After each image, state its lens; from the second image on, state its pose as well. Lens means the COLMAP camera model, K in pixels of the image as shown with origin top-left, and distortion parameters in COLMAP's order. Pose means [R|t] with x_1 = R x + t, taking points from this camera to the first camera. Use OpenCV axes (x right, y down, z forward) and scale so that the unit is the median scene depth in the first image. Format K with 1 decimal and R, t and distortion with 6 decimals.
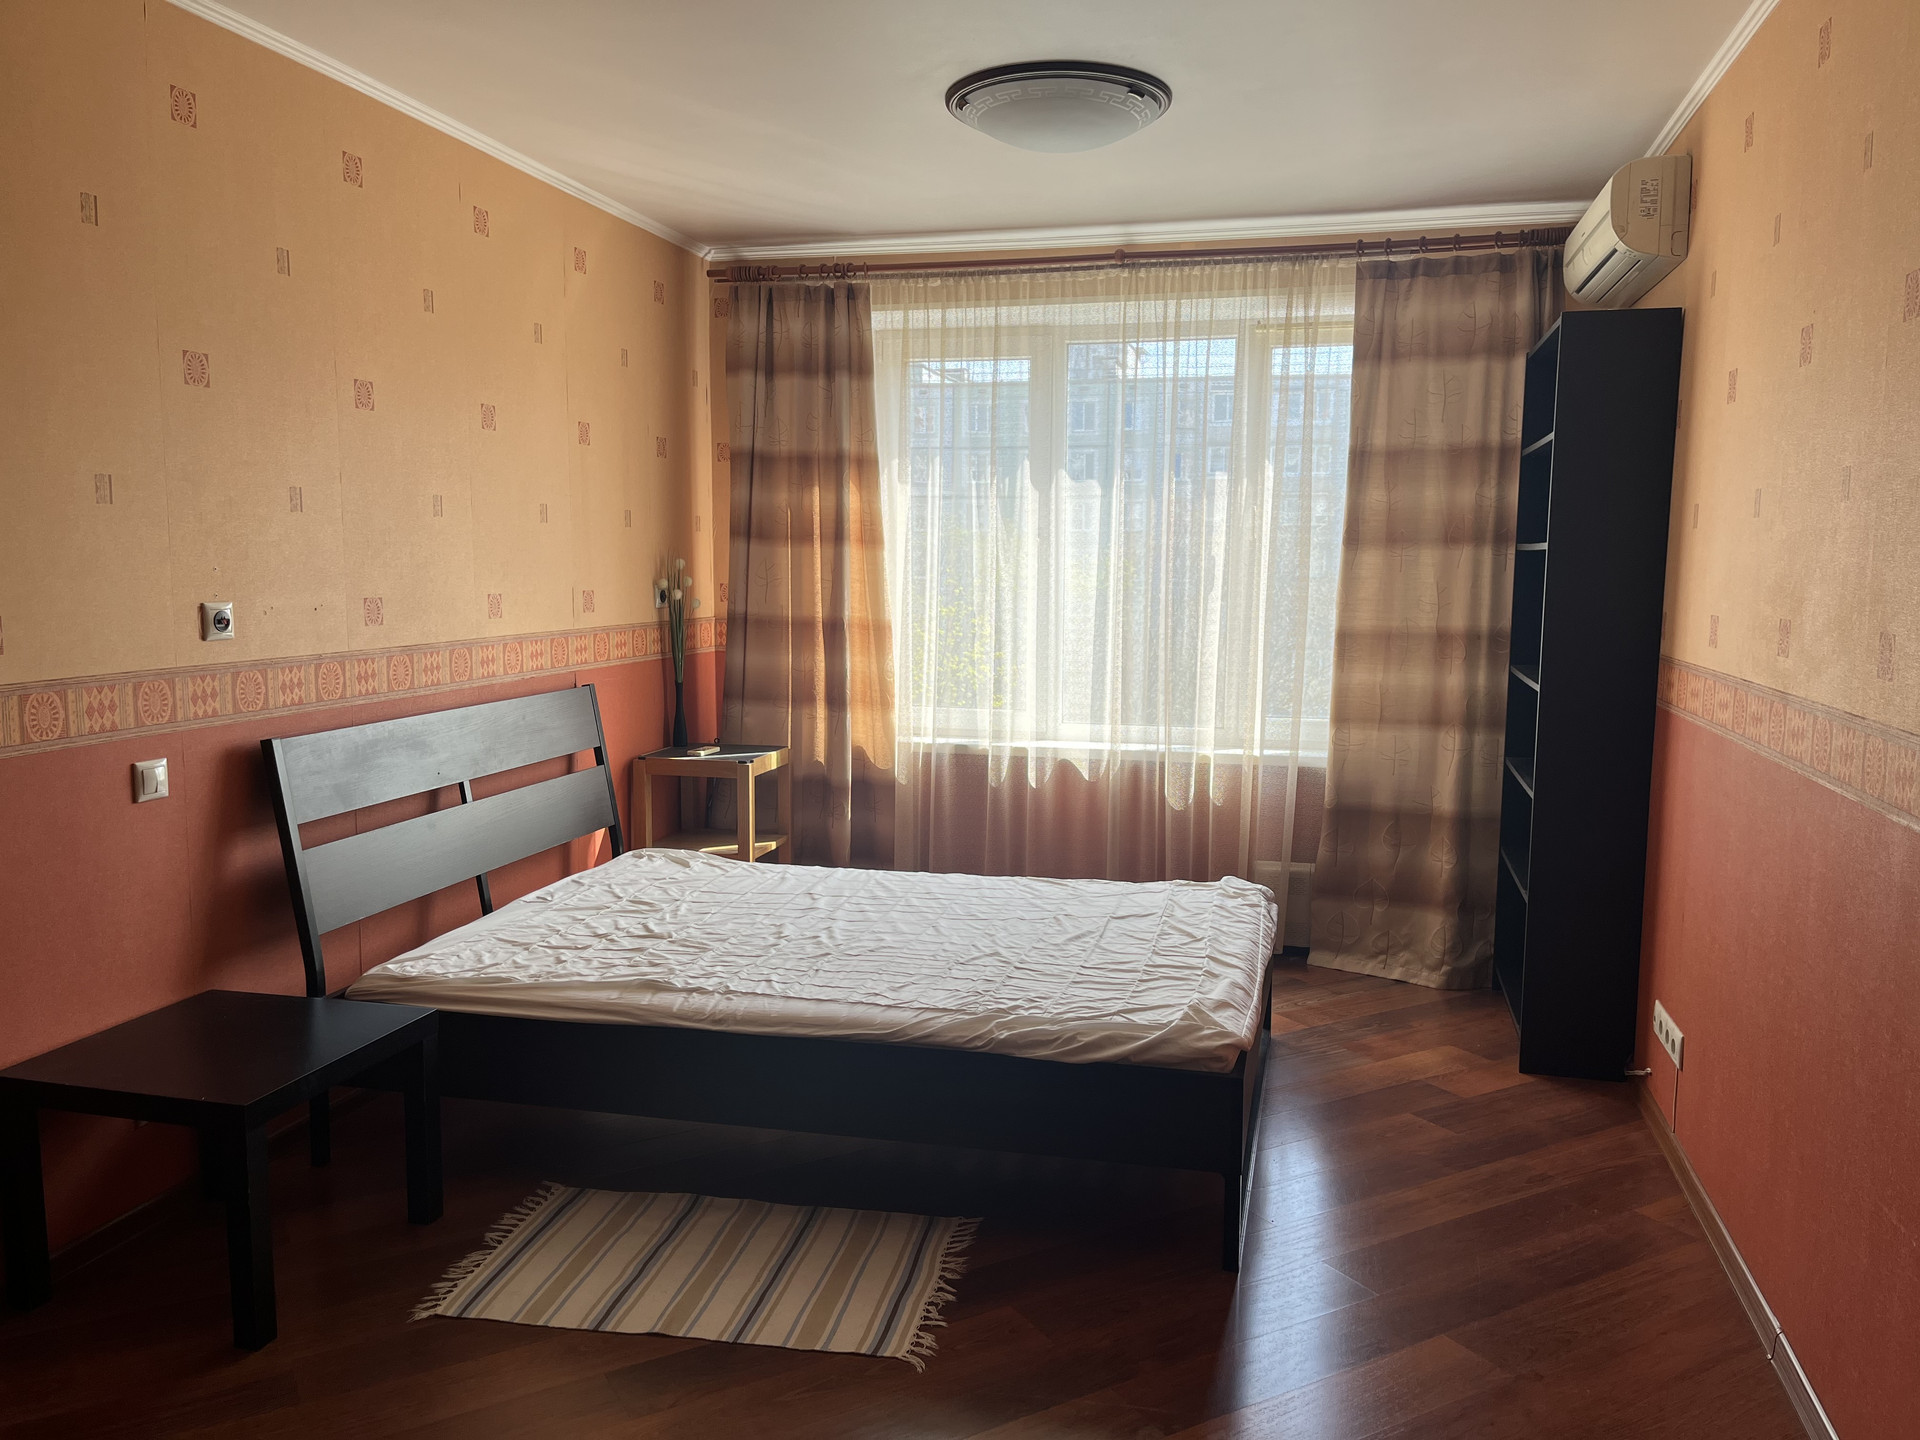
lens RADIAL K [[1455.1, 0, 960.0], [0, 1455.1, 720.0], [0, 0, 1]] dist [0.074530, -0.102462]
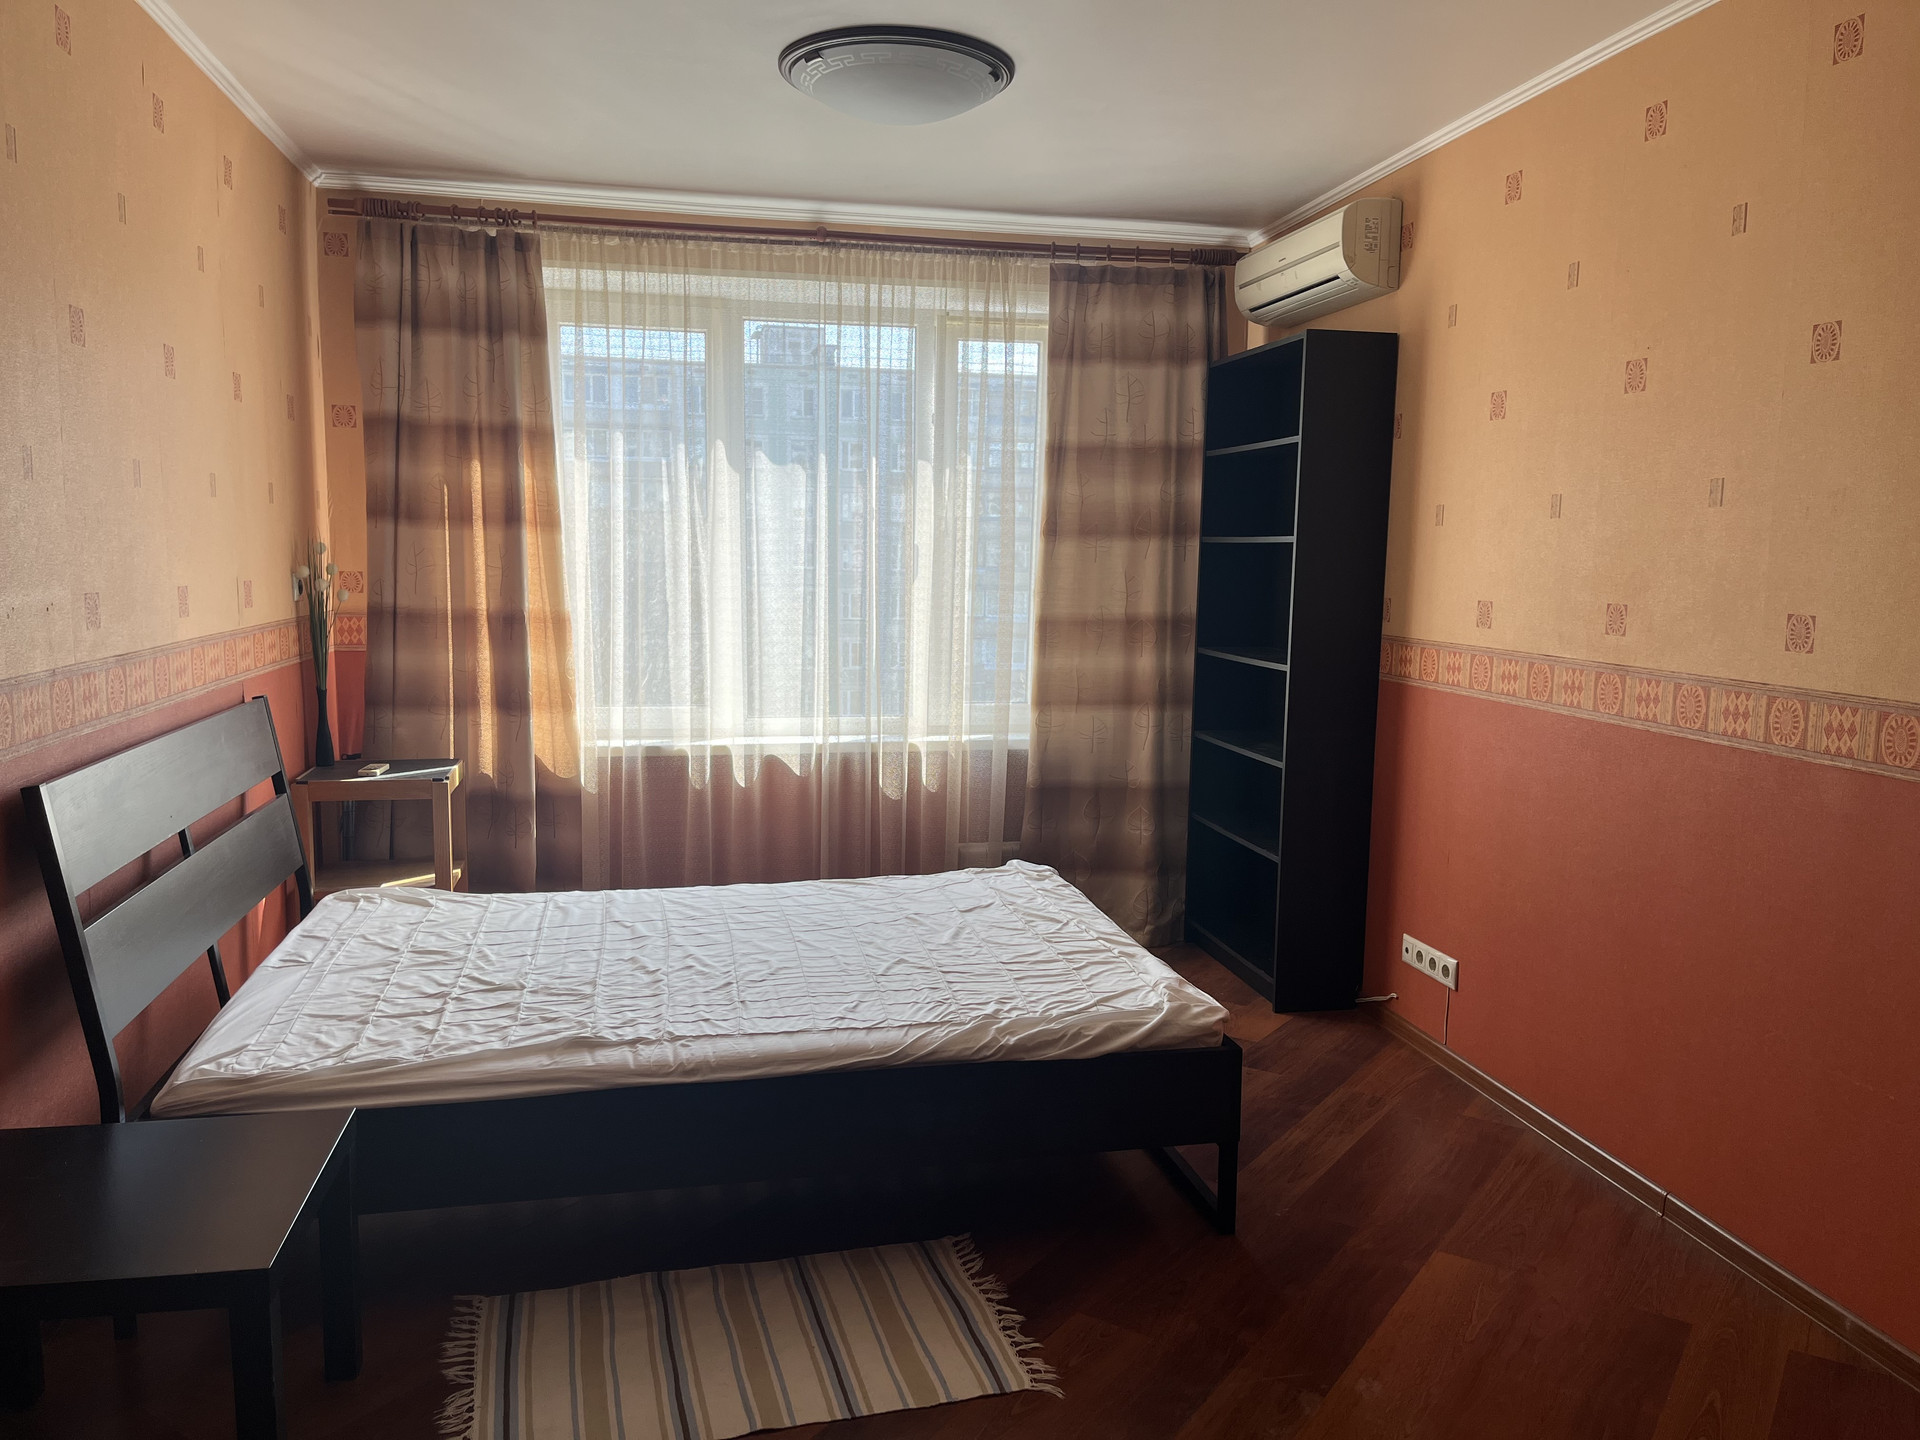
lens RADIAL K [[1459.5, 0, 957.2], [0, 1459.5, 729.8], [0, 0, 1]] dist [0.067037, -0.064344]
pose [[0.901134, -0.048285, 0.430843, -0.255451], [0.041334, 0.998820, 0.025485, -0.010416], [-0.431565, -0.005157, 0.902067, 0.086338]]
